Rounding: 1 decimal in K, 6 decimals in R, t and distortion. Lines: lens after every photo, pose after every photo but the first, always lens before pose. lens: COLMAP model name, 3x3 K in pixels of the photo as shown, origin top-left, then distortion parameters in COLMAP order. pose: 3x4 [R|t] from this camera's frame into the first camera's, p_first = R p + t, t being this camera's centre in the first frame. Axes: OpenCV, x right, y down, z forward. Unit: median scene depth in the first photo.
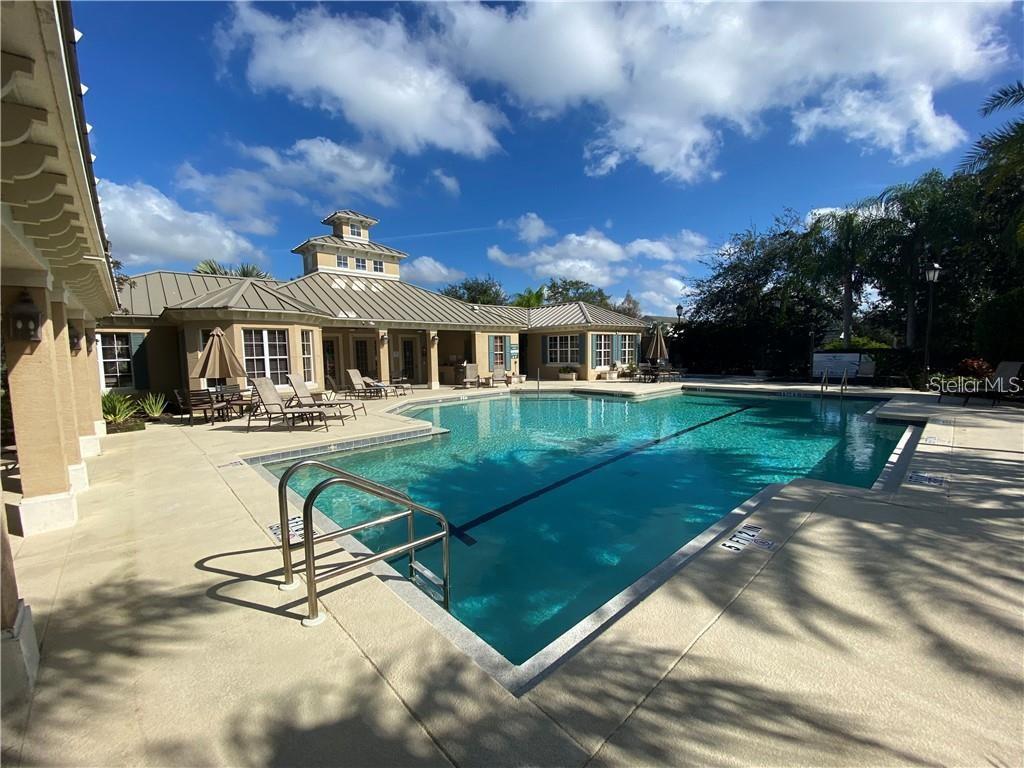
lens RADIAL K [[415.5, 0, 508.7], [0, 415.5, 383.8], [0, 0, 1]] dist [0.001312, -0.000184]
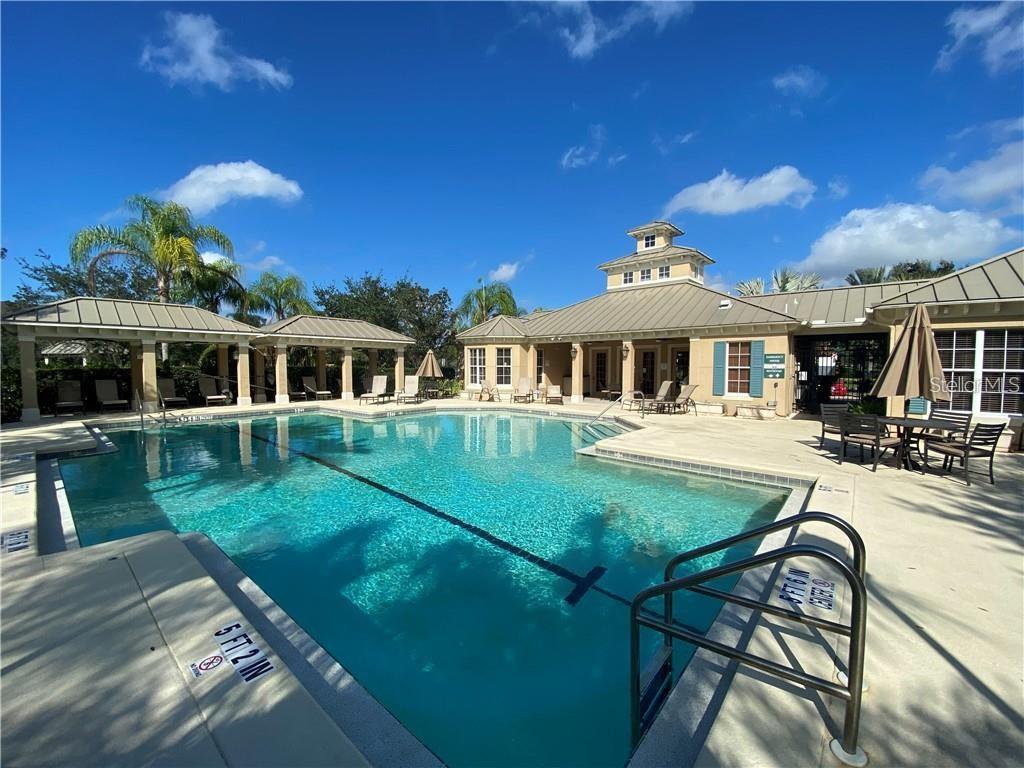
lens RADIAL K [[415.5, 0, 507.4], [0, 415.5, 385.1], [0, 0, 1]] dist [0.001312, -0.000184]
pose [[0.099089, 0.066403, -0.992861, 0.611364], [-0.079691, 0.995096, 0.058599, -0.058493], [0.991882, 0.073315, 0.103894, 0.589255]]
